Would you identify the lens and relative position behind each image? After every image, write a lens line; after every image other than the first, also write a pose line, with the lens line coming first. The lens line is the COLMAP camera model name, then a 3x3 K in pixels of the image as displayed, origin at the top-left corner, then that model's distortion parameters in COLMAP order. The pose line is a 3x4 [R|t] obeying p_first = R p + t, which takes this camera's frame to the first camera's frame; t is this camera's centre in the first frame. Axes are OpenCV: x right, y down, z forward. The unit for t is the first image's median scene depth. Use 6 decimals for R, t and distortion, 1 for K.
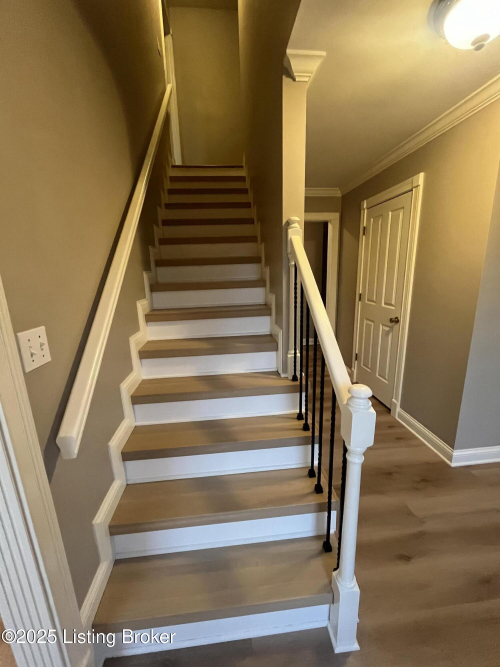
lens RADIAL K [[270.7, 0, 249.4], [0, 270.7, 331.6], [0, 0, 1]] dist [-0.003837, -0.000225]
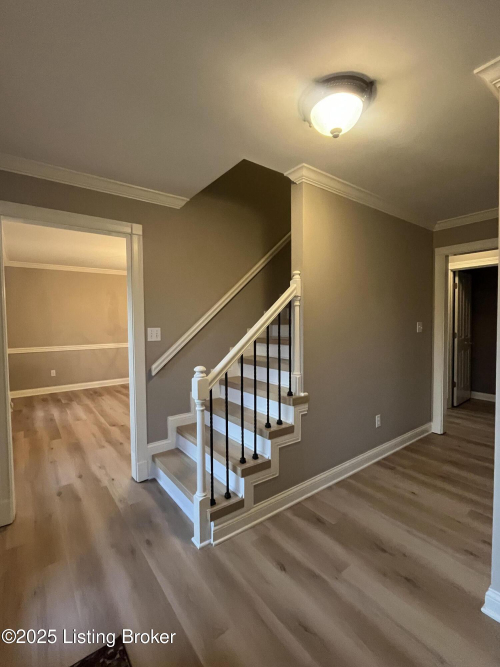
lens RADIAL K [[304.5, 0, 251.3], [0, 304.5, 330.0], [0, 0, 1]] dist [-0.013612, 0.000145]
pose [[0.524088, 0.055998, -0.849821, 1.384041], [-0.194270, 0.979390, -0.055271, -0.004724], [0.829211, 0.194062, 0.524166, 0.069475]]
